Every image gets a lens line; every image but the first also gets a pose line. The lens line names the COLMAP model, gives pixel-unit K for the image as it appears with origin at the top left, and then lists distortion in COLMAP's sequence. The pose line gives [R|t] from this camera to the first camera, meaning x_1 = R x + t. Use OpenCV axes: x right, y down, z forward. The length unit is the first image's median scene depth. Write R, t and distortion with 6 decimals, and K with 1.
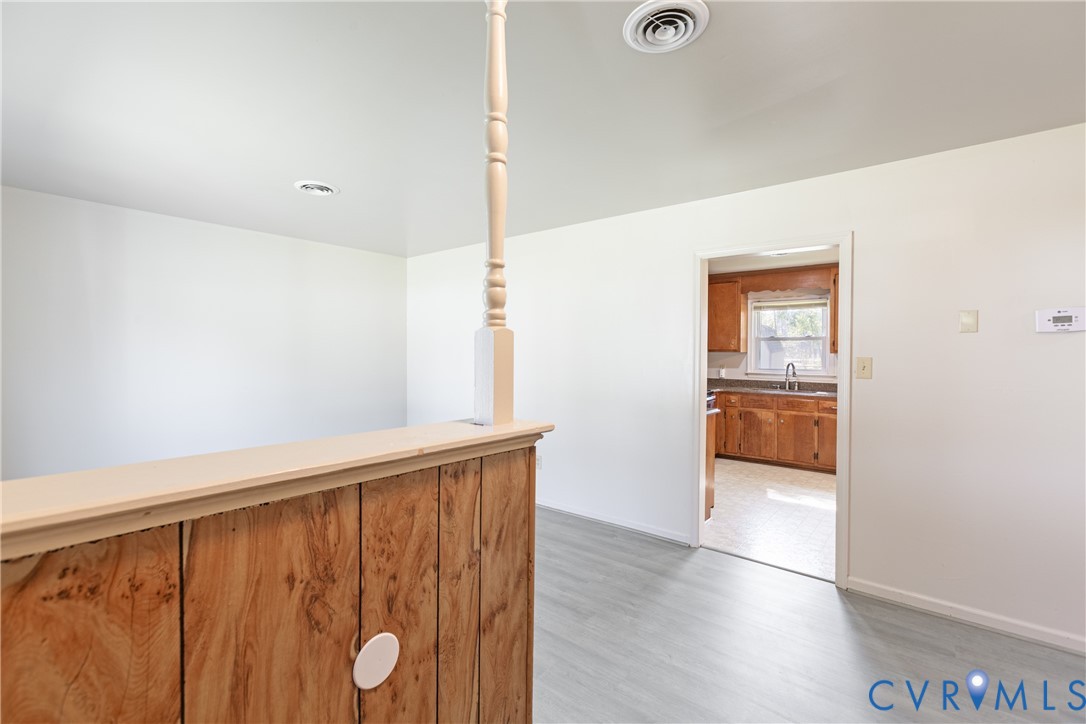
lens RADIAL K [[486.0, 0, 543.0], [0, 486.0, 362.0], [0, 0, 1]] dist [0.020168, 0.000131]
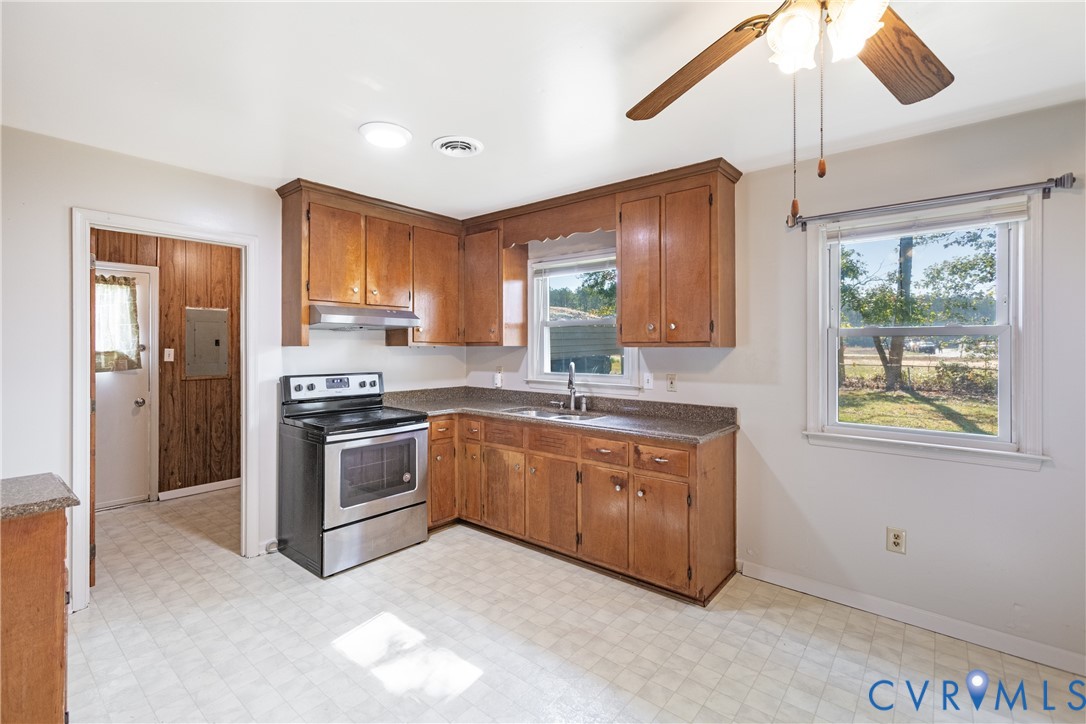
lens RADIAL K [[489.1, 0, 539.5], [0, 489.1, 348.3], [0, 0, 1]] dist [0.000366, 0.000320]
pose [[0.999980, -0.001066, -0.006157, 0.478774], [0.000933, 0.999767, -0.021571, -0.004601], [0.006179, 0.021565, 0.999748, 0.424808]]
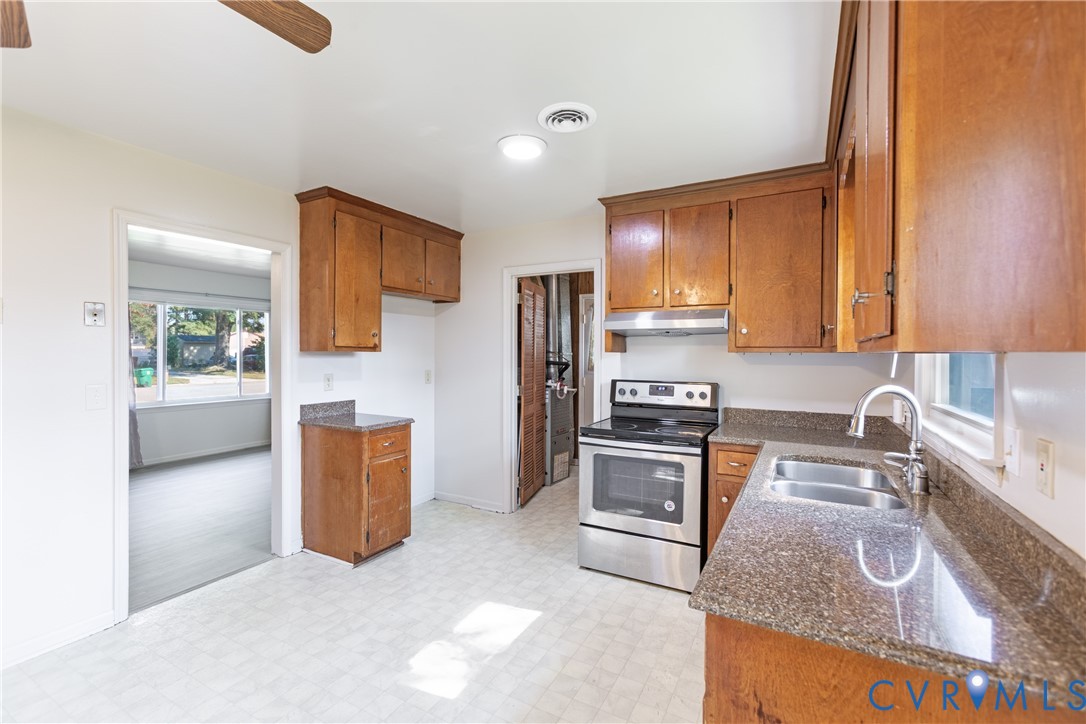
lens RADIAL K [[476.0, 0, 530.0], [0, 476.0, 359.7], [0, 0, 1]] dist [-0.016707, 0.000270]
pose [[0.171085, 0.007212, -0.985230, 0.747948], [-0.028558, 0.999589, 0.002358, -0.008750], [0.984842, 0.027733, 0.171220, 0.761770]]
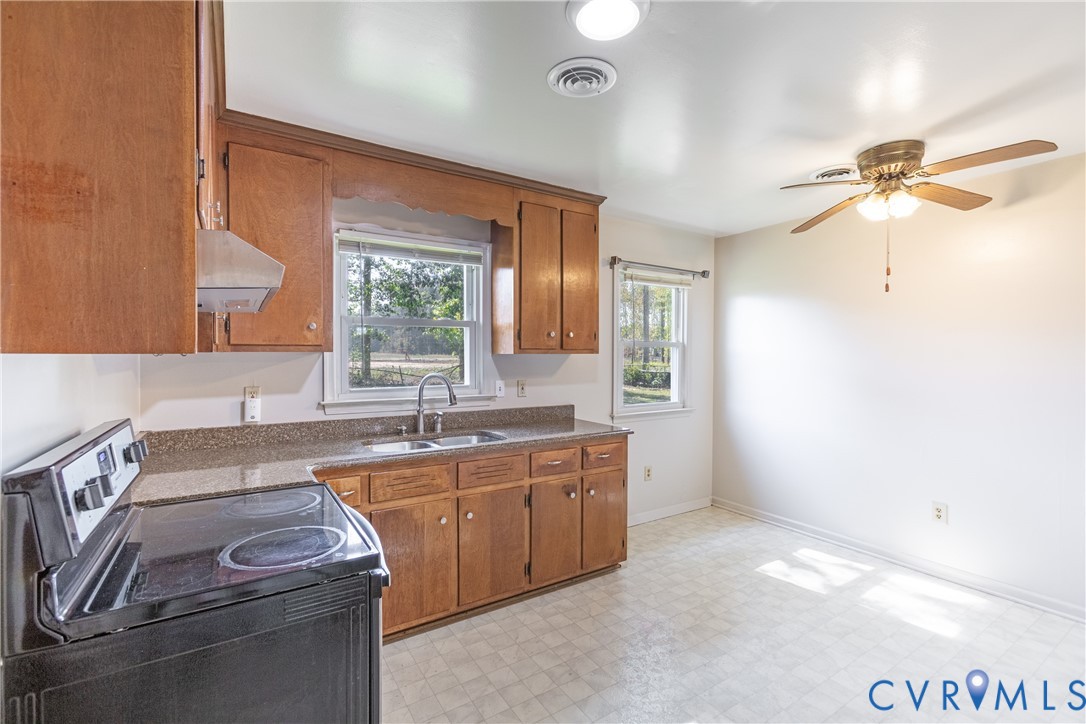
lens RADIAL K [[476.0, 0, 530.0], [0, 476.0, 359.7], [0, 0, 1]] dist [-0.016707, 0.000270]
pose [[0.316833, -0.012374, 0.948401, 0.113683], [0.021273, 0.999756, 0.005937, -0.013569], [-0.948243, 0.018294, 0.317019, 0.783724]]
